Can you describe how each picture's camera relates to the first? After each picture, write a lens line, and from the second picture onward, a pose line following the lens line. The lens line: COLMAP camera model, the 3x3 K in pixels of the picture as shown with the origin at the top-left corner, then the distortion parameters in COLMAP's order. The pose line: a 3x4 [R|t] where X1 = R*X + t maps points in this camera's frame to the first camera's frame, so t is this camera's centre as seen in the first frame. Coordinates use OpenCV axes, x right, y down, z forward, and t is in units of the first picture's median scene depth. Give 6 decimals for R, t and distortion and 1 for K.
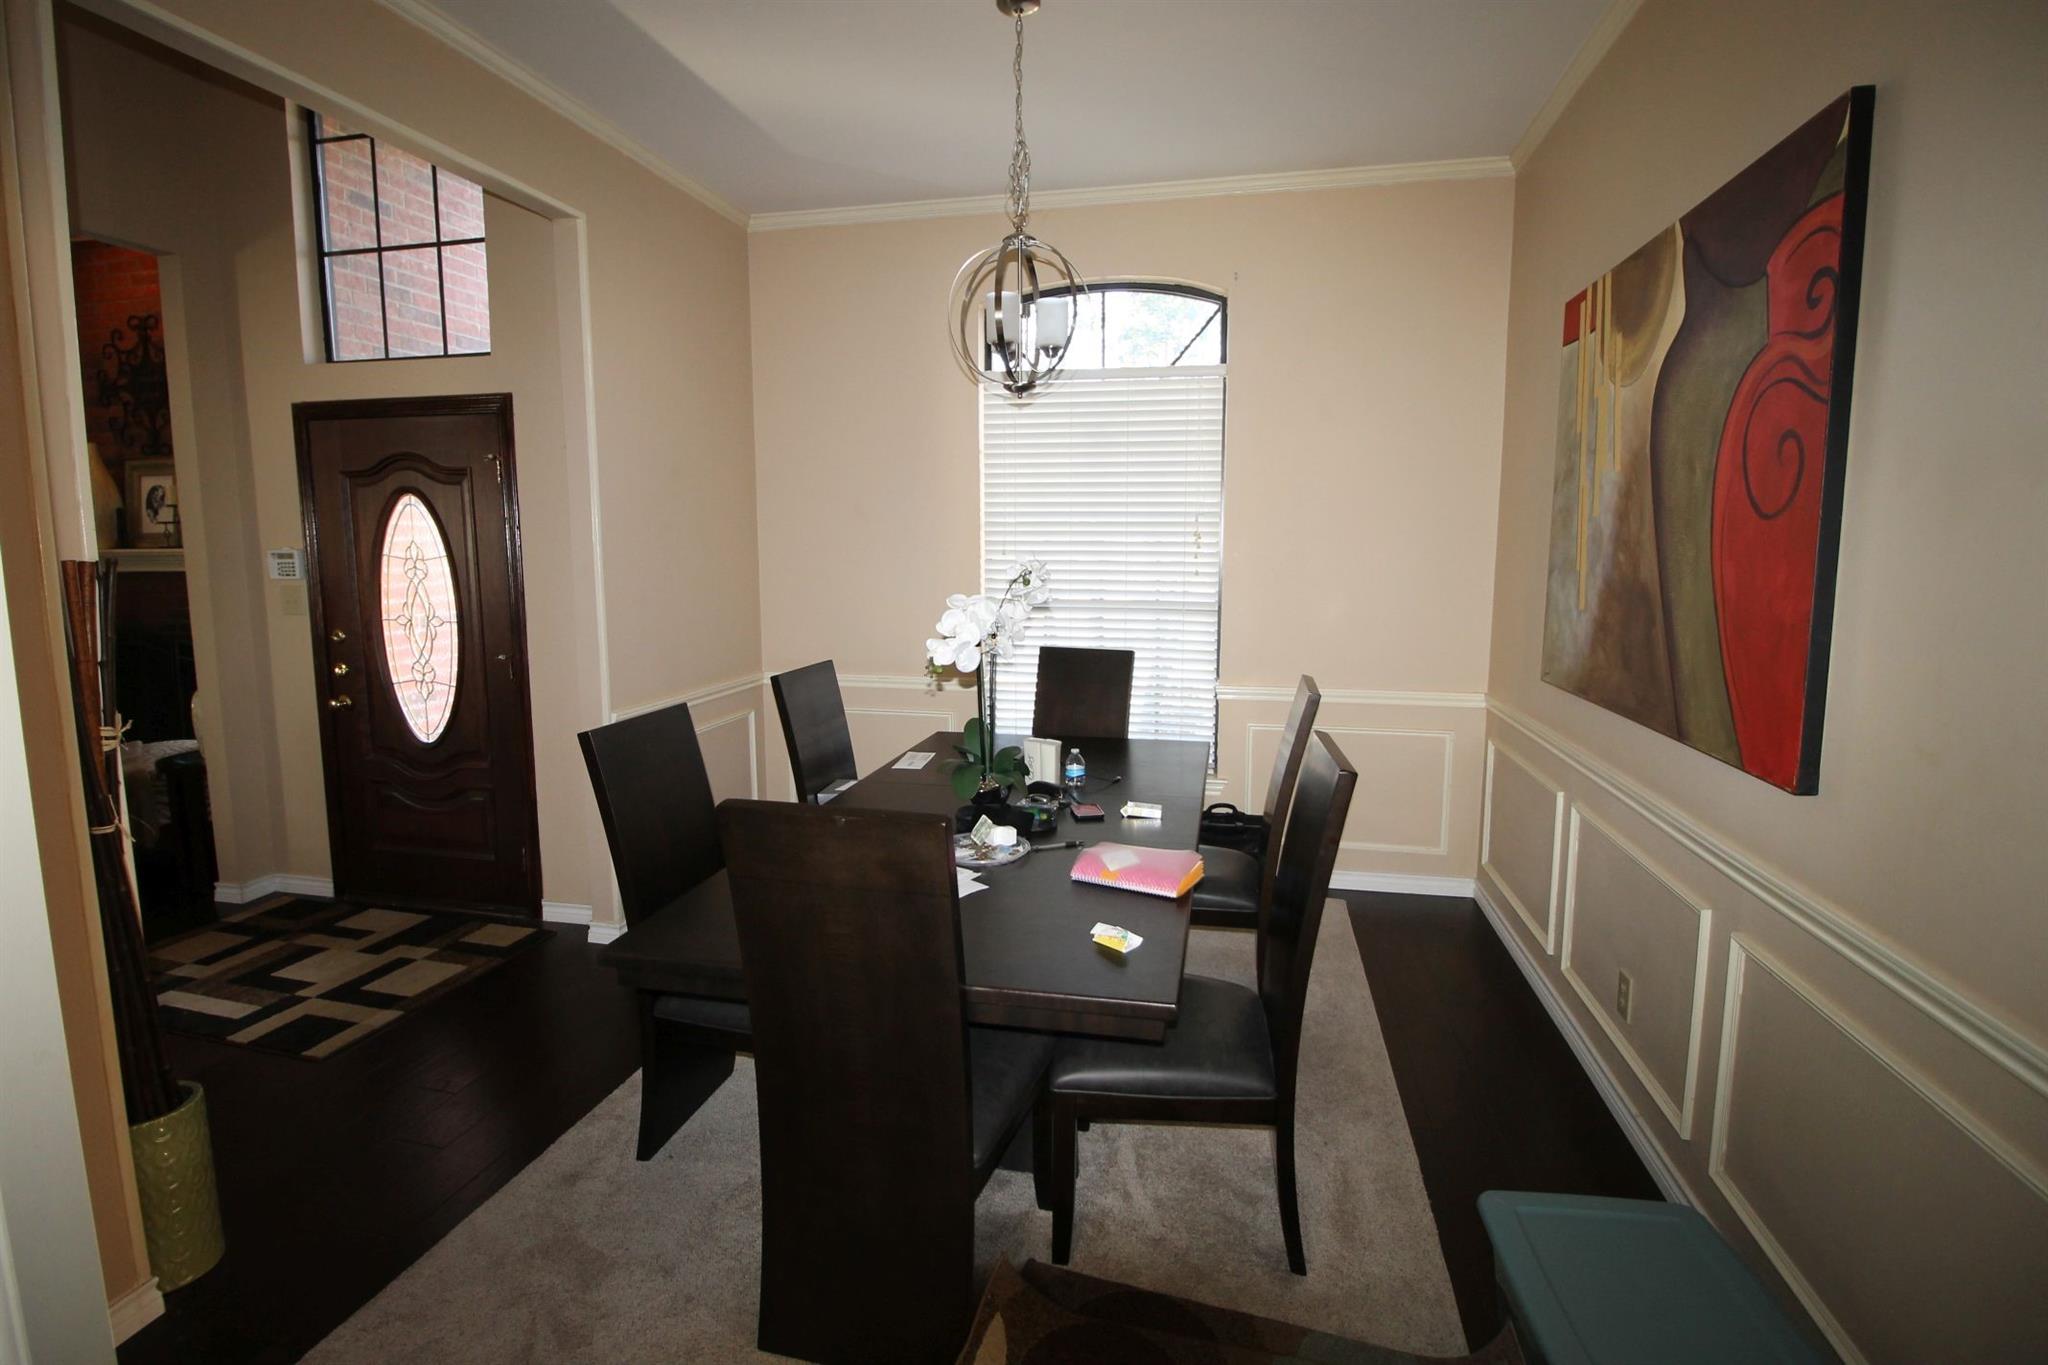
lens RADIAL K [[966.4, 0, 1033.5], [0, 966.4, 654.4], [0, 0, 1]] dist [0.000348, -0.011729]
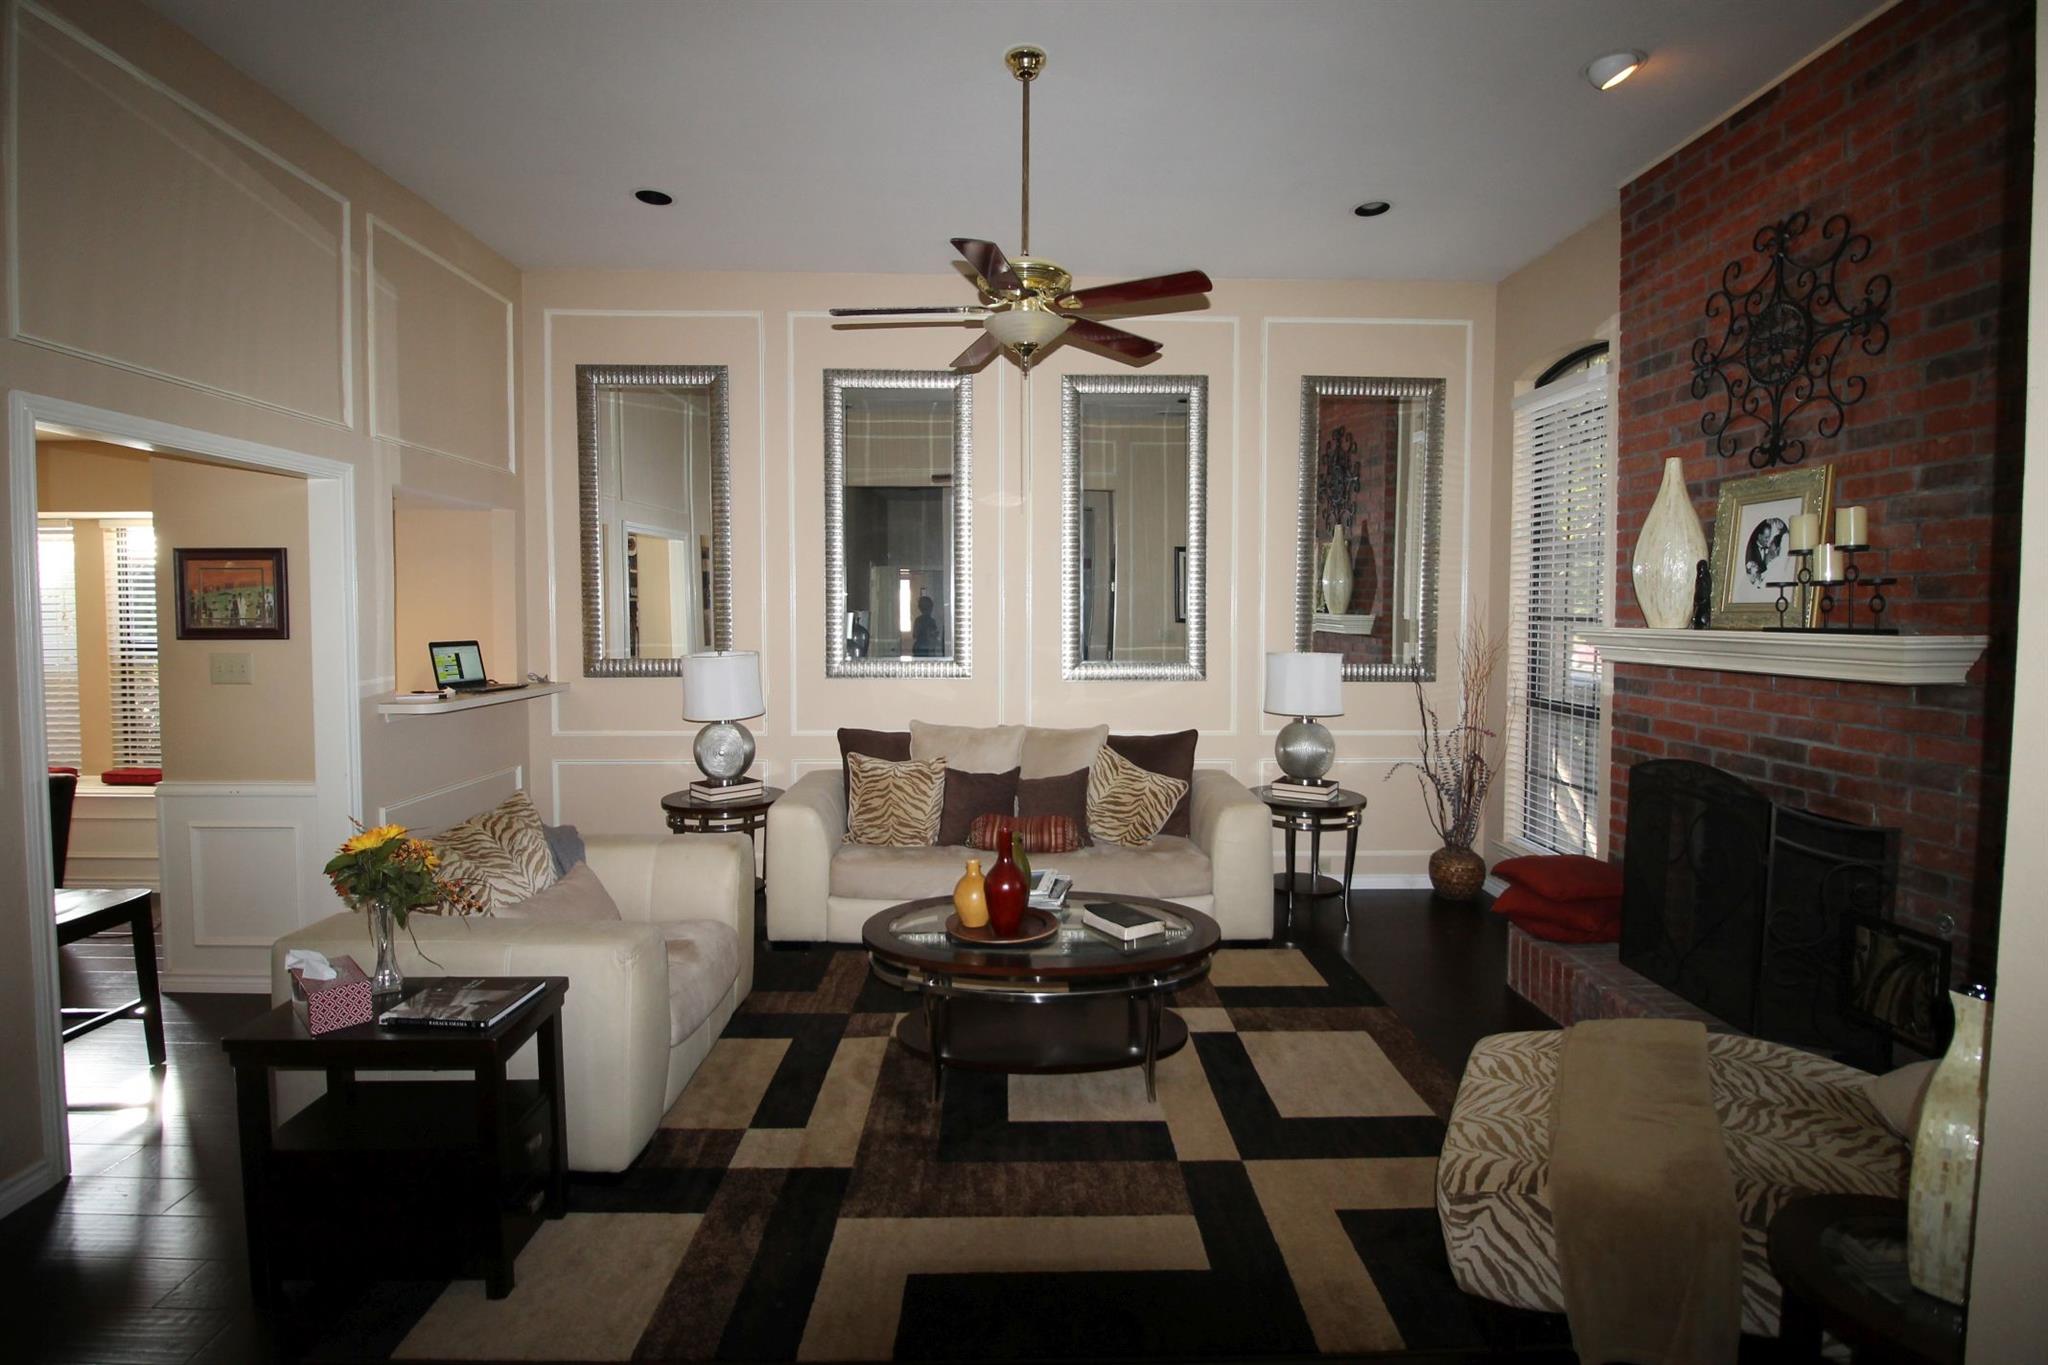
lens RADIAL K [[966.4, 0, 1033.5], [0, 966.4, 654.4], [0, 0, 1]] dist [0.000348, -0.011729]
pose [[0.247060, 0.049004, -0.967760, -0.477548], [-0.116966, 0.992926, 0.020418, -0.059067], [0.961915, 0.108151, 0.251044, 0.457437]]
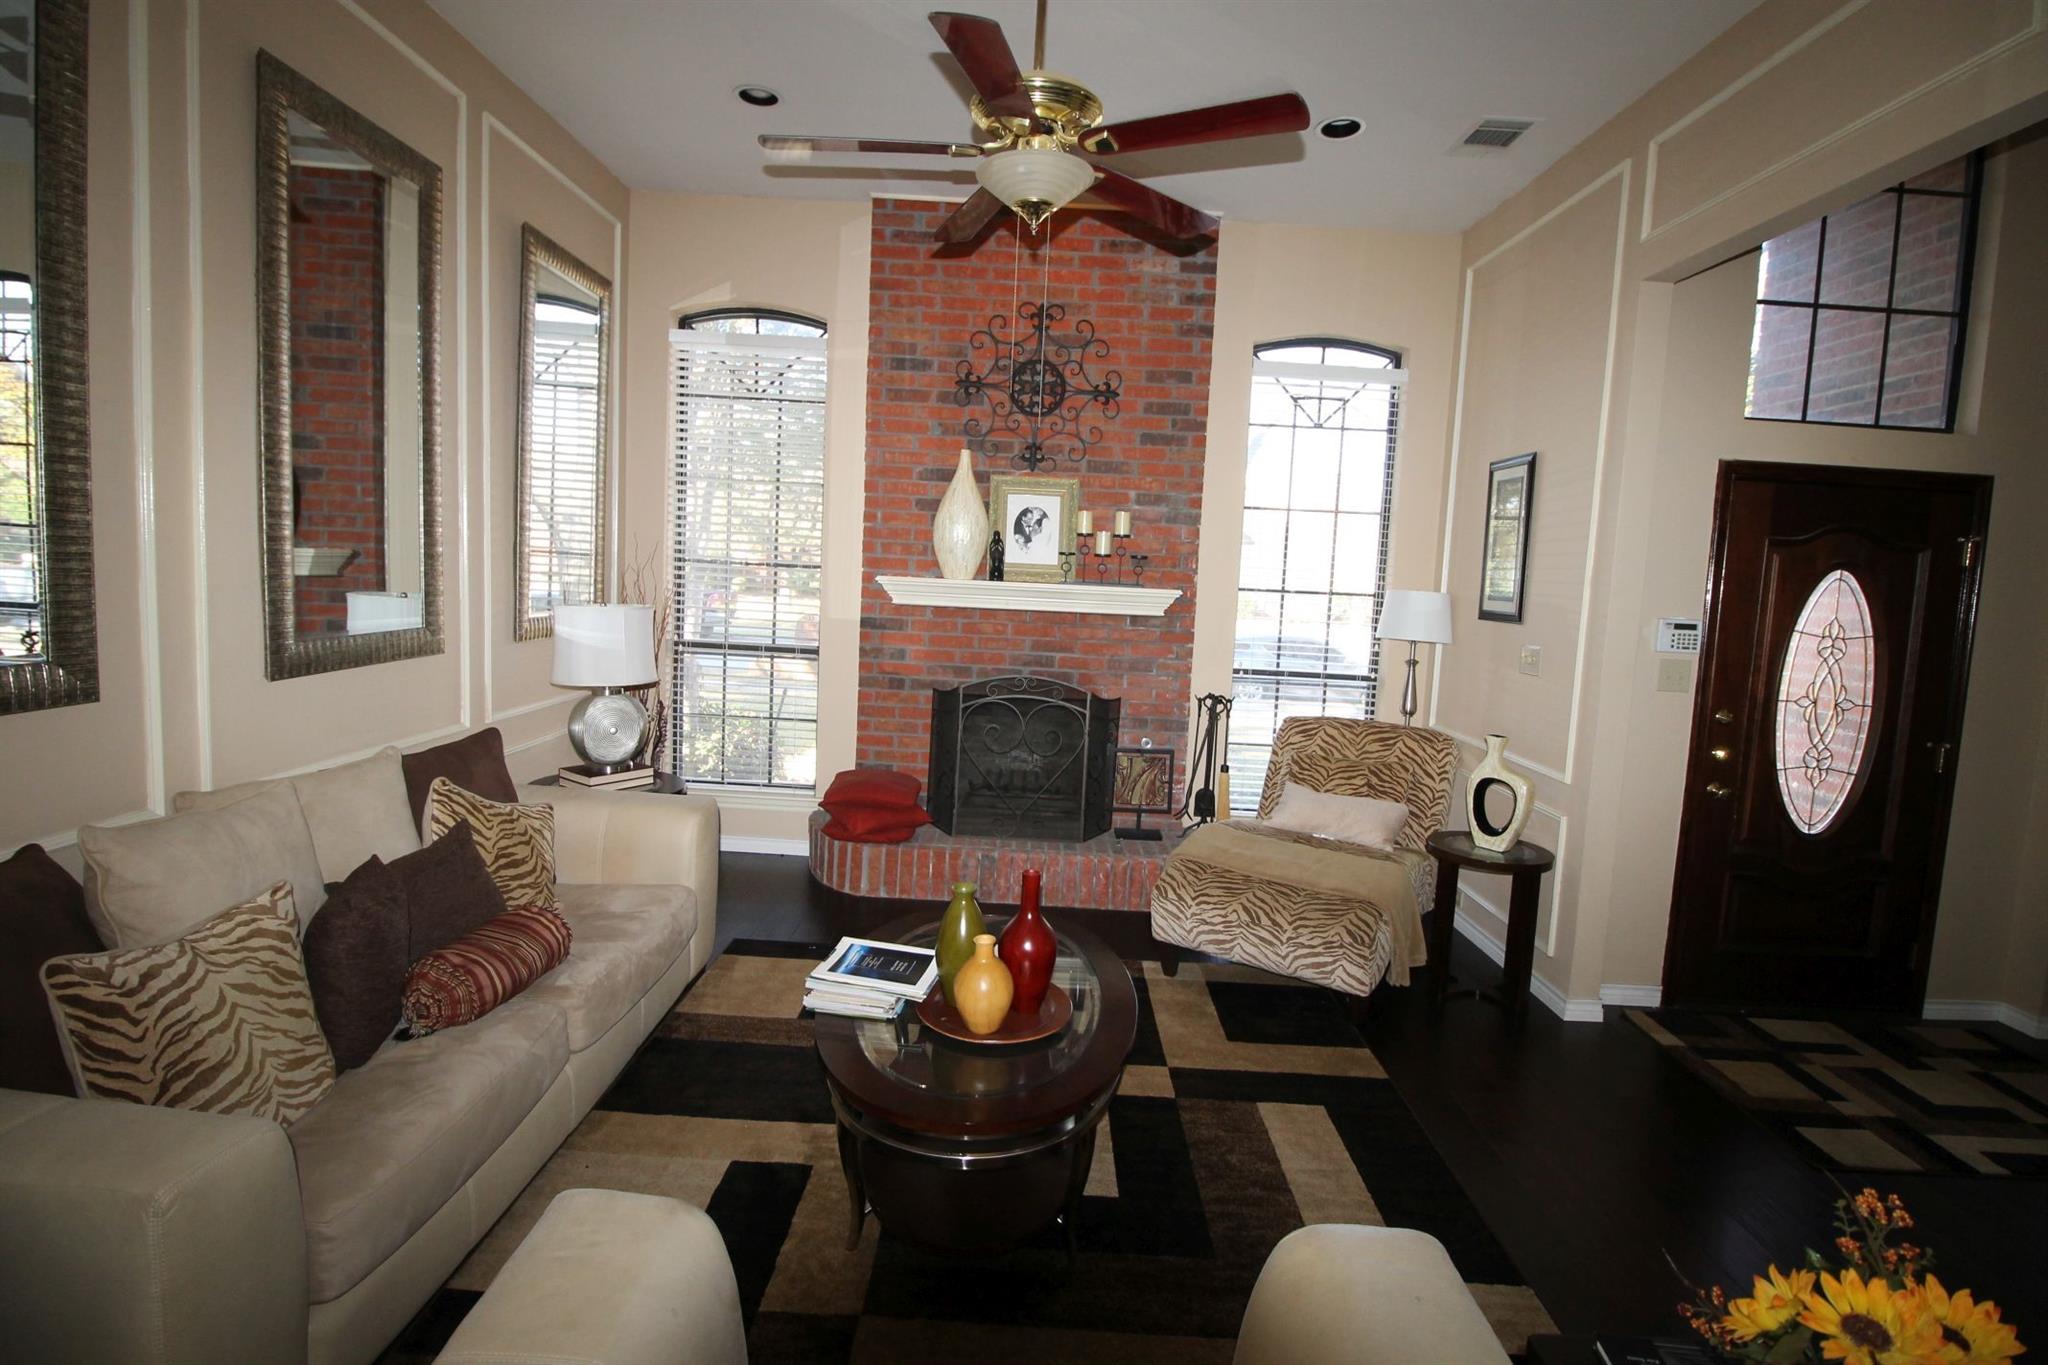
lens RADIAL K [[966.4, 0, 1033.5], [0, 966.4, 654.4], [0, 0, 1]] dist [0.000348, -0.011729]
pose [[0.973930, 0.029663, 0.224900, -1.110314], [-0.024889, 0.999401, -0.024031, -0.028374], [-0.225478, 0.017807, 0.974085, 0.186983]]
